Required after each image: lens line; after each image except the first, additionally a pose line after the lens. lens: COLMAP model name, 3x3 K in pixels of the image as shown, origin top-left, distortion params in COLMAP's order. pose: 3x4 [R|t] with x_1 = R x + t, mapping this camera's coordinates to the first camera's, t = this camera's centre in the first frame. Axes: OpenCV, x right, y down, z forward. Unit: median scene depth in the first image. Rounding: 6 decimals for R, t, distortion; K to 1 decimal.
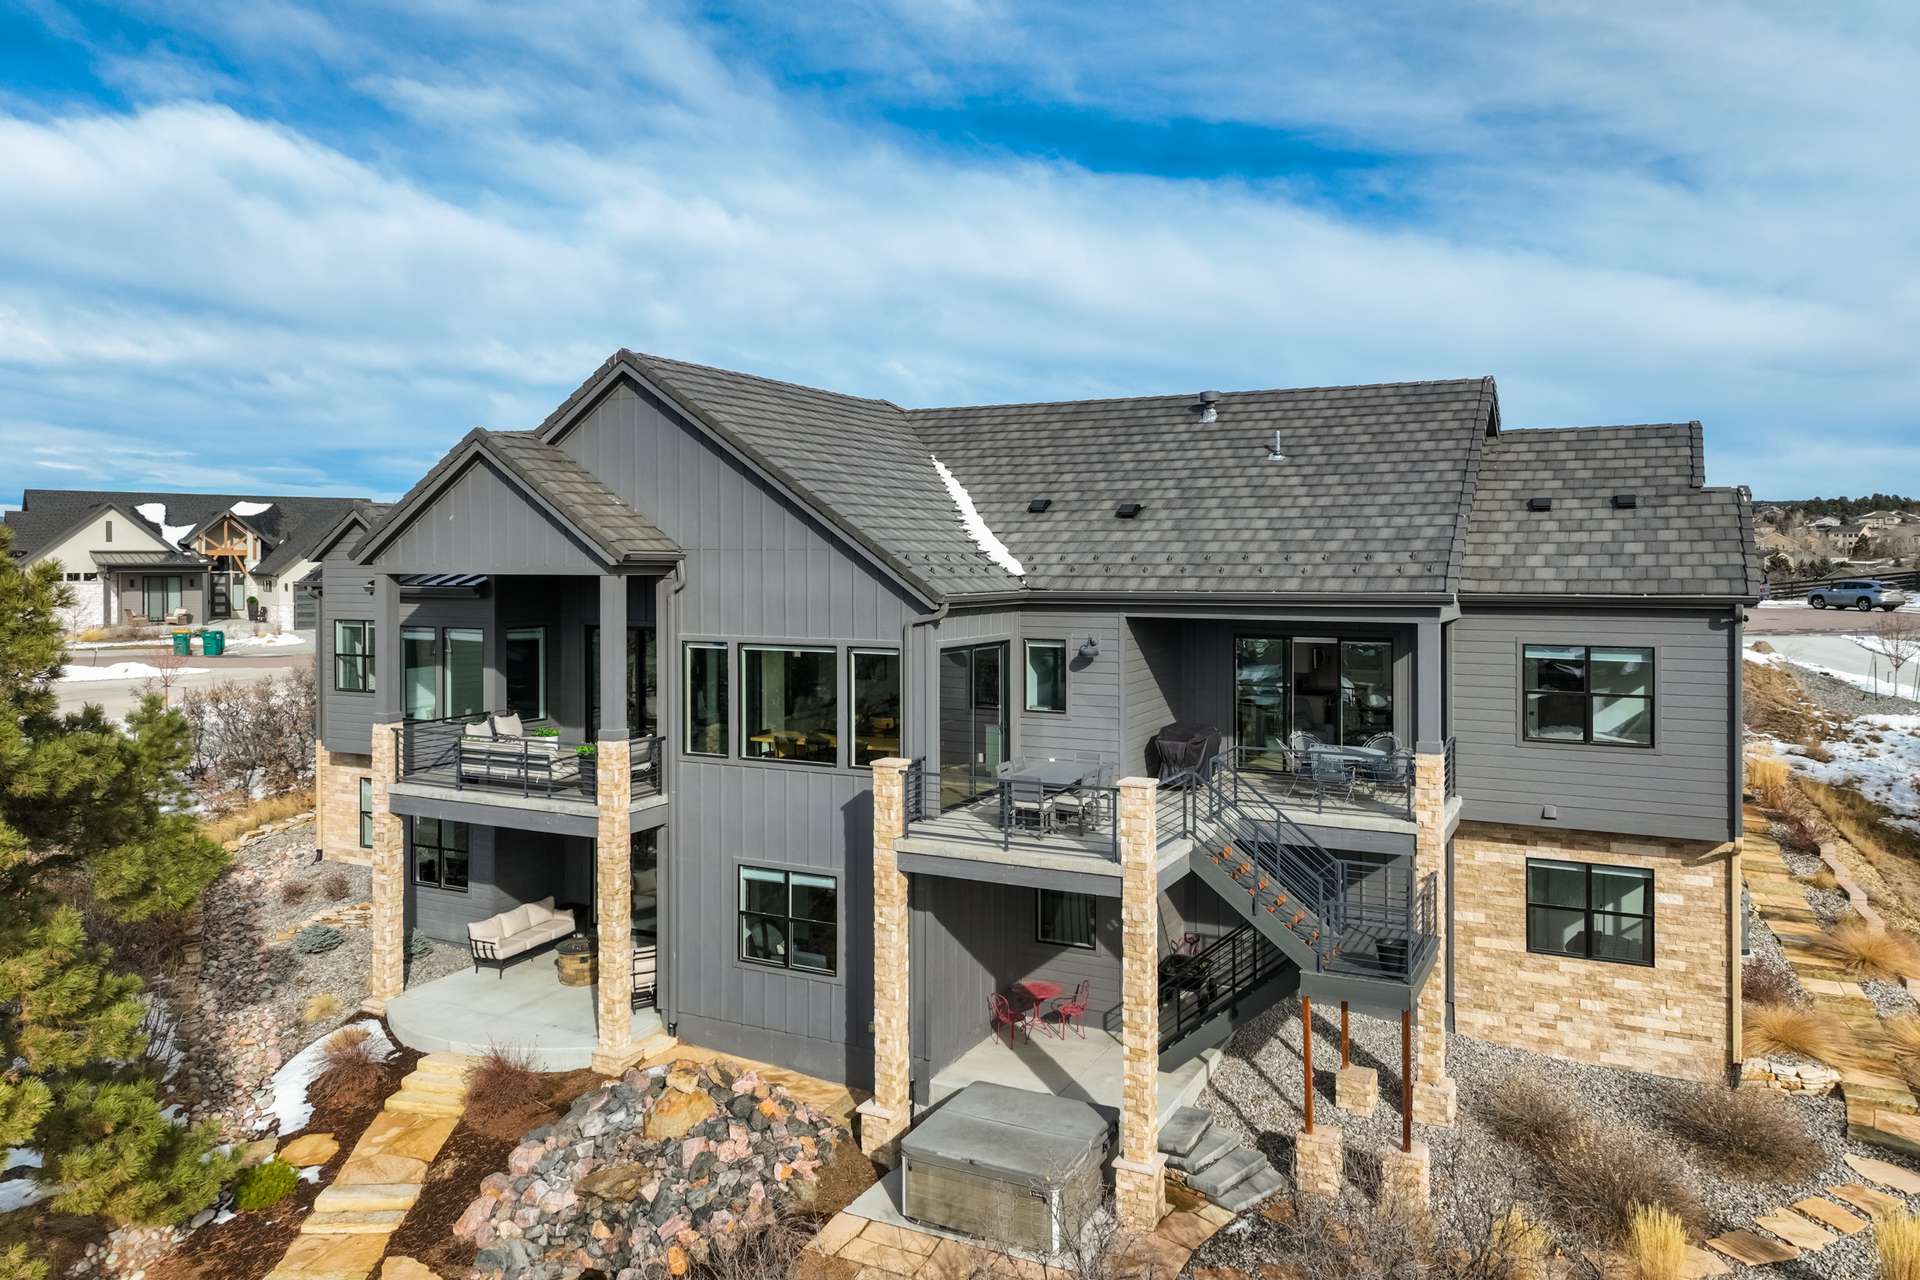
lens RADIAL K [[1316.8, 0, 1253.8], [0, 1316.8, 497.3], [0, 0, 1]] dist [0.004860, 0.001279]
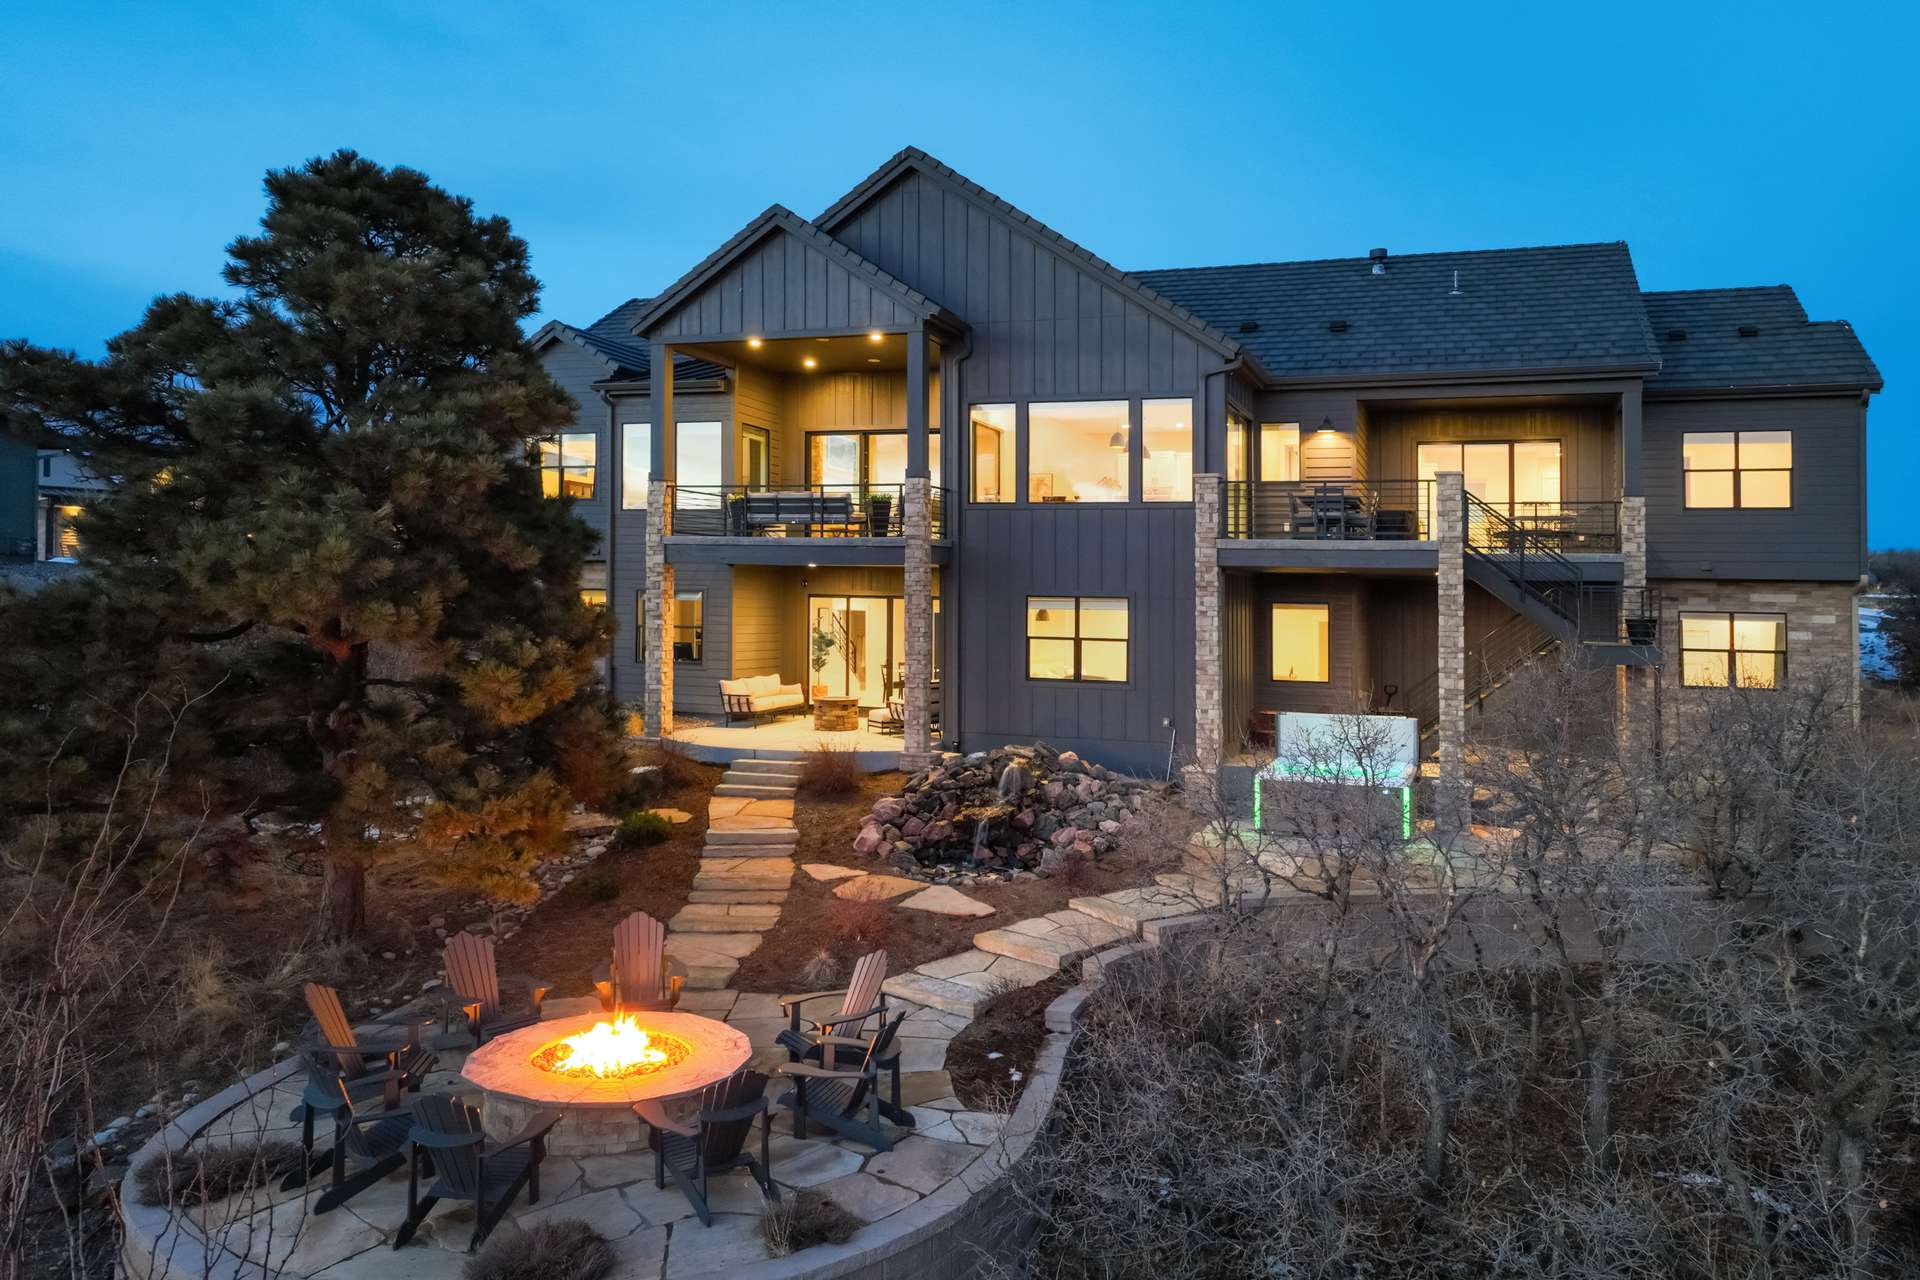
lens RADIAL K [[1343.9, 0, 1112.2], [0, 1343.9, 684.6], [0, 0, 1]] dist [0.008387, 0.002238]
pose [[0.987360, 0.023214, 0.156787, -0.496092], [-0.016885, 0.998993, -0.041578, 0.398544], [-0.157594, 0.038405, 0.986757, -0.132147]]
